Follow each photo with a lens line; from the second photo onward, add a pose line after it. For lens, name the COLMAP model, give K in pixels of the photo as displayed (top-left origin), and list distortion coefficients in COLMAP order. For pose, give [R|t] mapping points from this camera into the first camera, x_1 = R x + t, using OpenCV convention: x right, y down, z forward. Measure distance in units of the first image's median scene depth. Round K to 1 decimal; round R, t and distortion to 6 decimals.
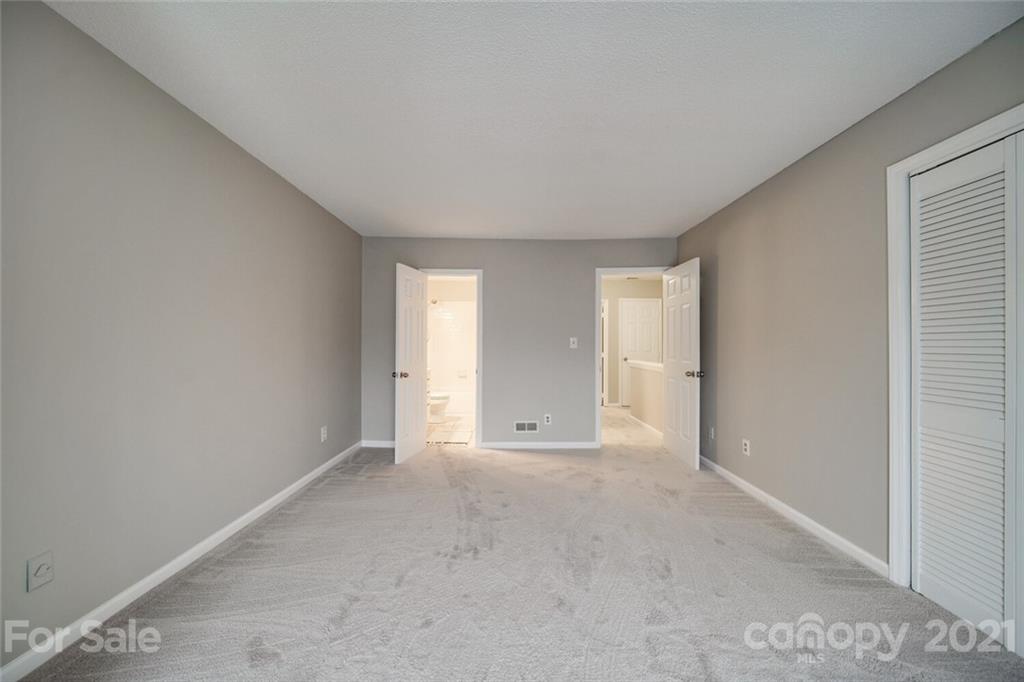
lens RADIAL K [[360.1, 0, 510.8], [0, 360.1, 341.5], [0, 0, 1]] dist [-0.001212, -0.001392]
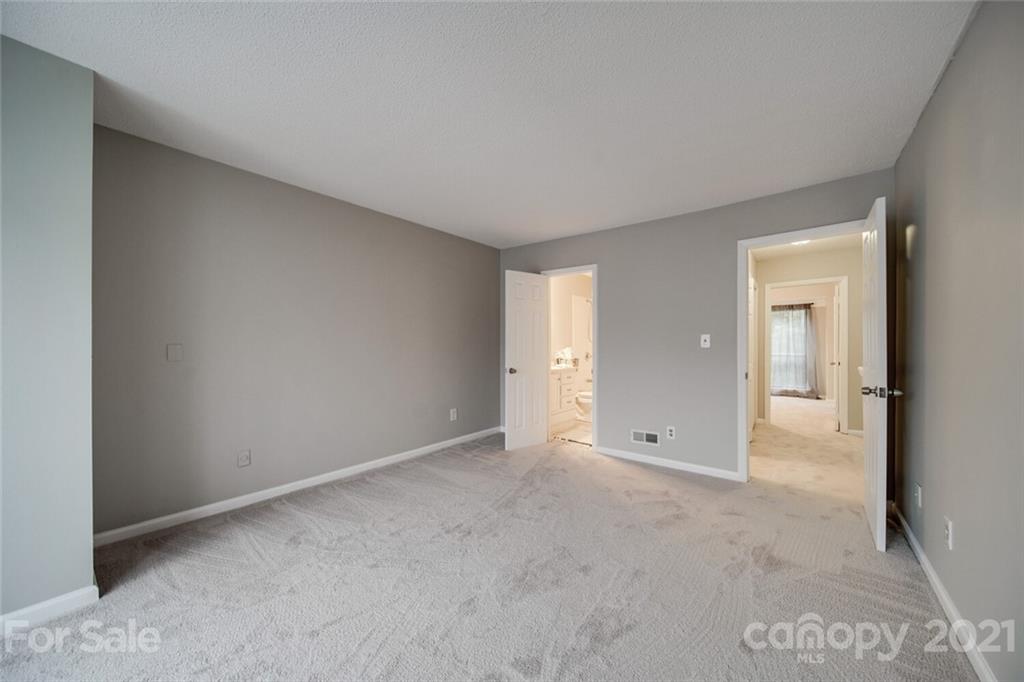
lens RADIAL K [[360.1, 0, 510.8], [0, 360.1, 341.5], [0, 0, 1]] dist [-0.001212, -0.001392]
pose [[0.777509, -0.004881, -0.628853, 0.413606], [0.007457, 0.999971, 0.001459, 0.001224], [0.628827, -0.005823, 0.777523, 0.146193]]
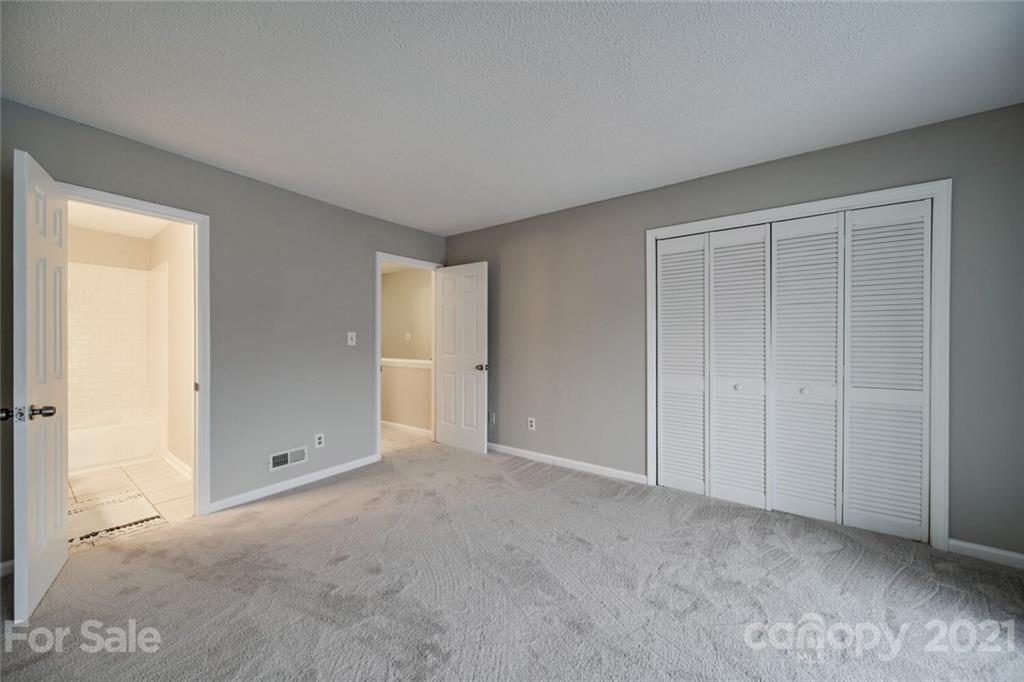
lens RADIAL K [[360.1, 0, 510.8], [0, 360.1, 341.5], [0, 0, 1]] dist [-0.001212, -0.001392]
pose [[0.582699, -0.005413, 0.812670, -0.333536], [-0.005425, 0.999930, 0.010550, -0.000528], [-0.812670, -0.010556, 0.582628, 0.294740]]
